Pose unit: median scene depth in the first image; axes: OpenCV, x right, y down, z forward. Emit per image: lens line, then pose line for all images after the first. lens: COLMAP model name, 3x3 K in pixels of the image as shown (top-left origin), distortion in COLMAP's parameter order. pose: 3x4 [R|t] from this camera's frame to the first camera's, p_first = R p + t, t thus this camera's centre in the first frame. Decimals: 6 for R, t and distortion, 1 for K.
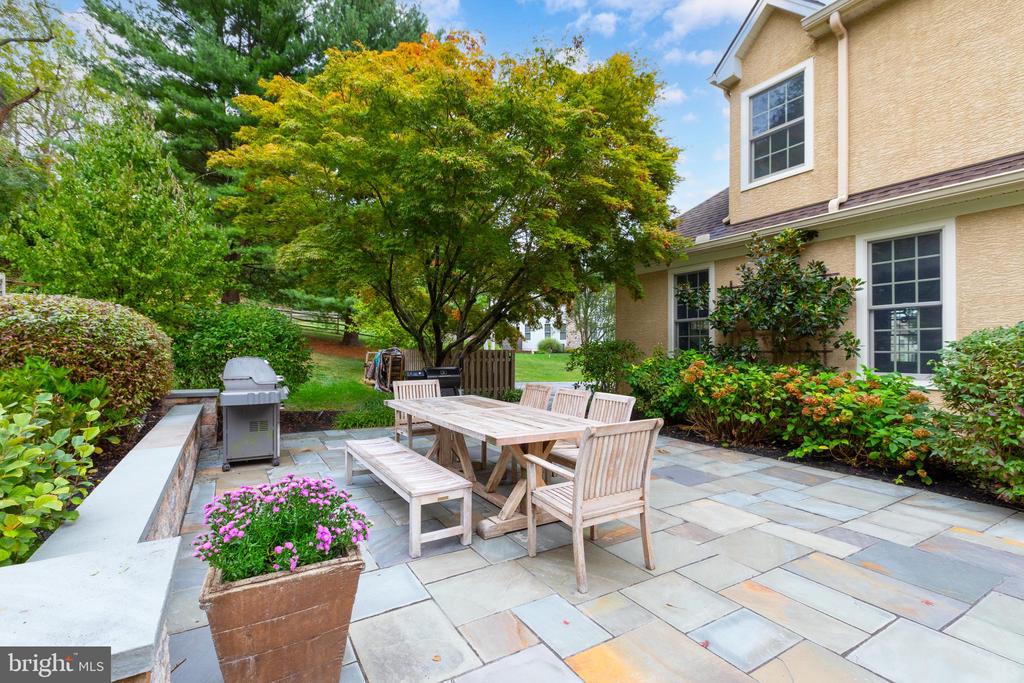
lens RADIAL K [[458.9, 0, 503.3], [0, 458.9, 342.7], [0, 0, 1]] dist [-0.000525, 0.001141]
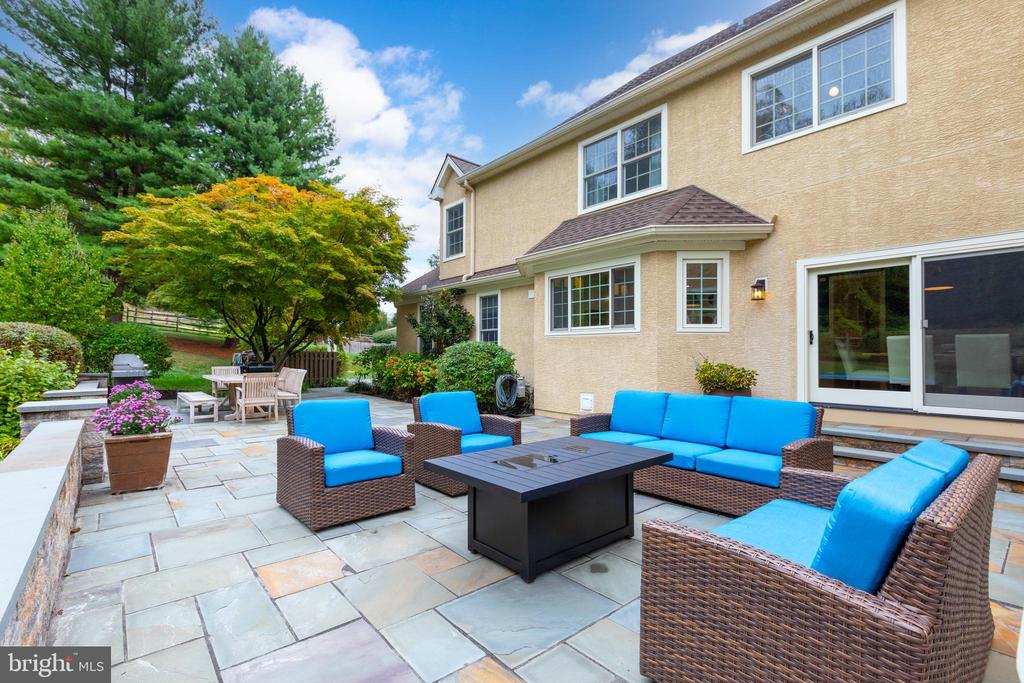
lens RADIAL K [[458.9, 0, 502.4], [0, 458.9, 346.7], [0, 0, 1]] dist [-0.000525, 0.001141]
pose [[0.986023, 0.006162, 0.166497, 0.556662], [-0.006149, 0.999981, -0.000588, -0.006397], [-0.166497, -0.000444, 0.986042, -0.958776]]
